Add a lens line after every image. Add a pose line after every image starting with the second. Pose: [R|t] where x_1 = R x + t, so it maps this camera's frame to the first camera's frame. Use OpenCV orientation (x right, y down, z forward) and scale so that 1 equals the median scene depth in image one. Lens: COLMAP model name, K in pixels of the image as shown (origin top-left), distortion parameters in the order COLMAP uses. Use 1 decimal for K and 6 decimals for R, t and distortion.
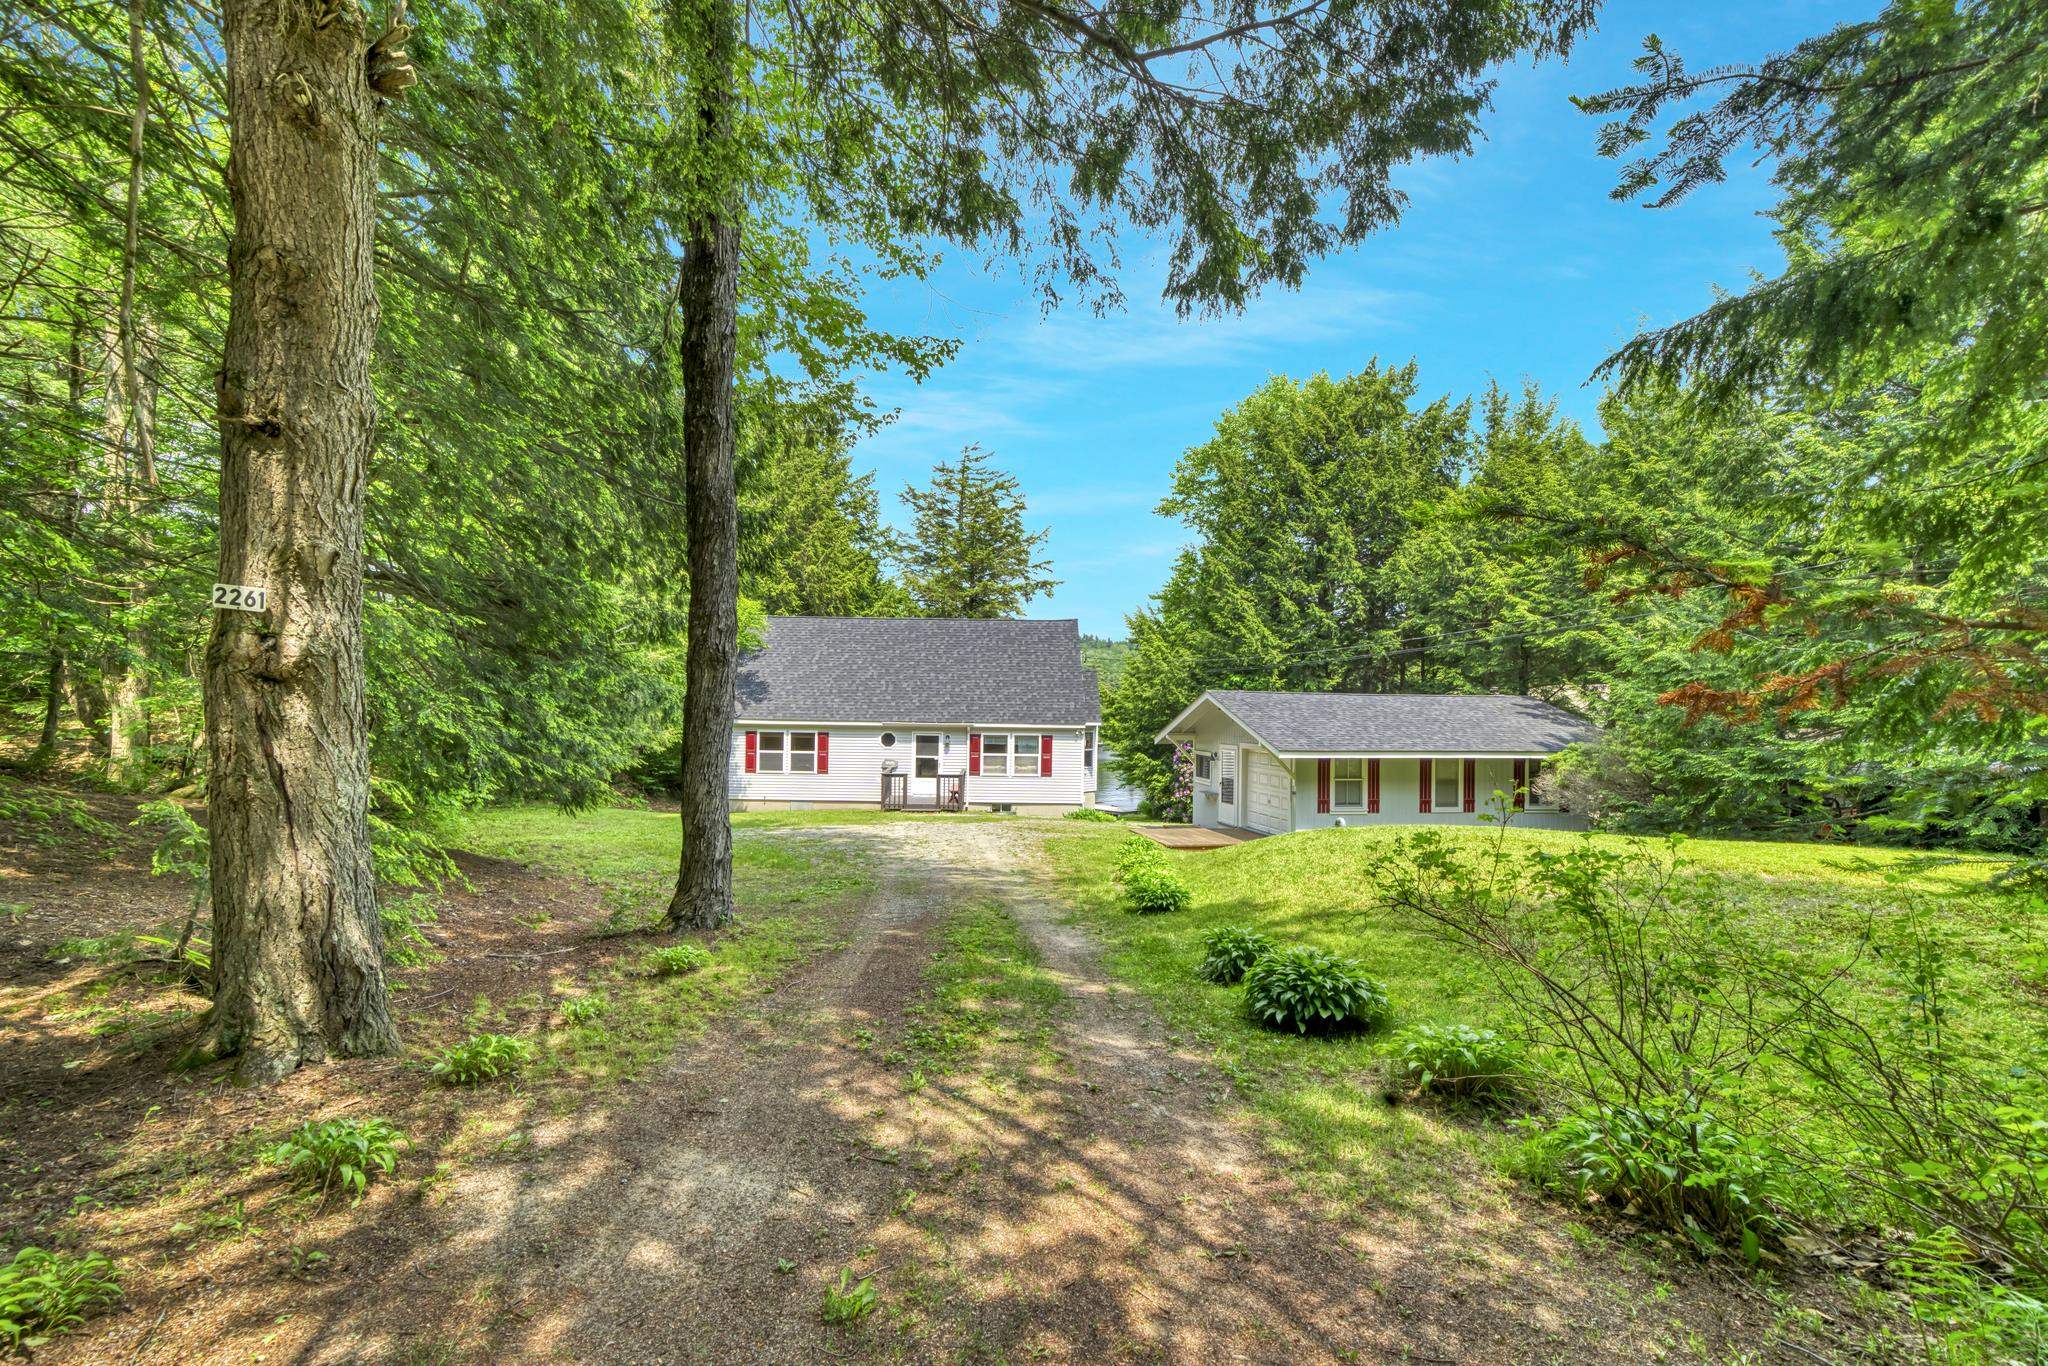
lens RADIAL K [[913.4, 0, 1024.0], [0, 913.4, 683.0], [0, 0, 1]] dist [0.001406, 0.000146]
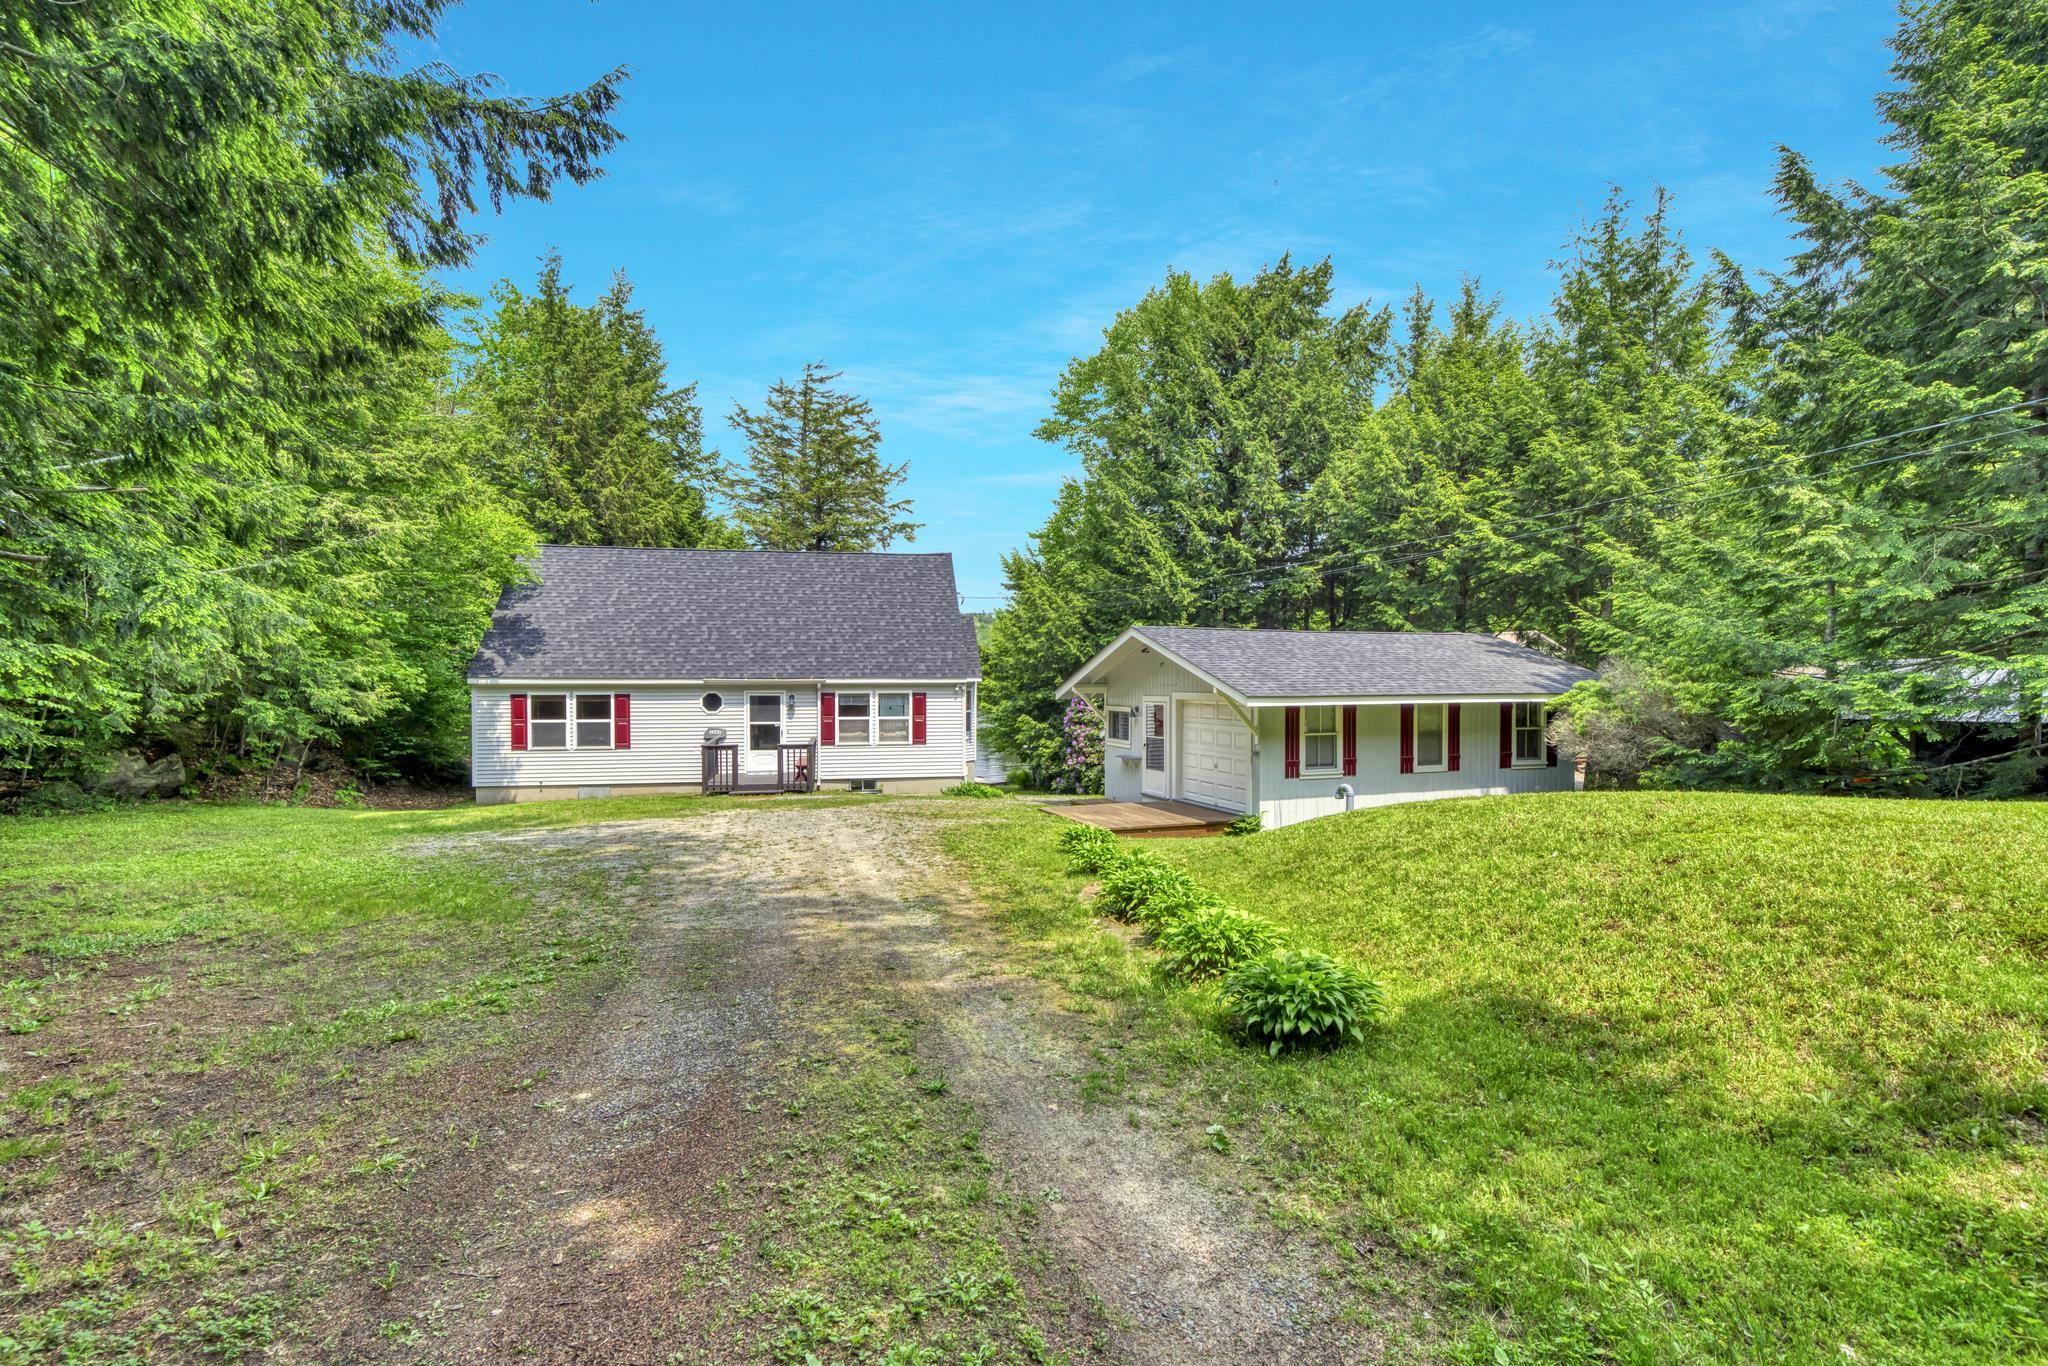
lens RADIAL K [[913.4, 0, 1024.0], [0, 913.4, 683.0], [0, 0, 1]] dist [0.001406, 0.000146]
pose [[0.986708, -0.018436, 0.161452, -0.013185], [0.013465, 0.999403, 0.031829, 0.023851], [-0.161943, -0.029232, 0.986367, 0.190862]]
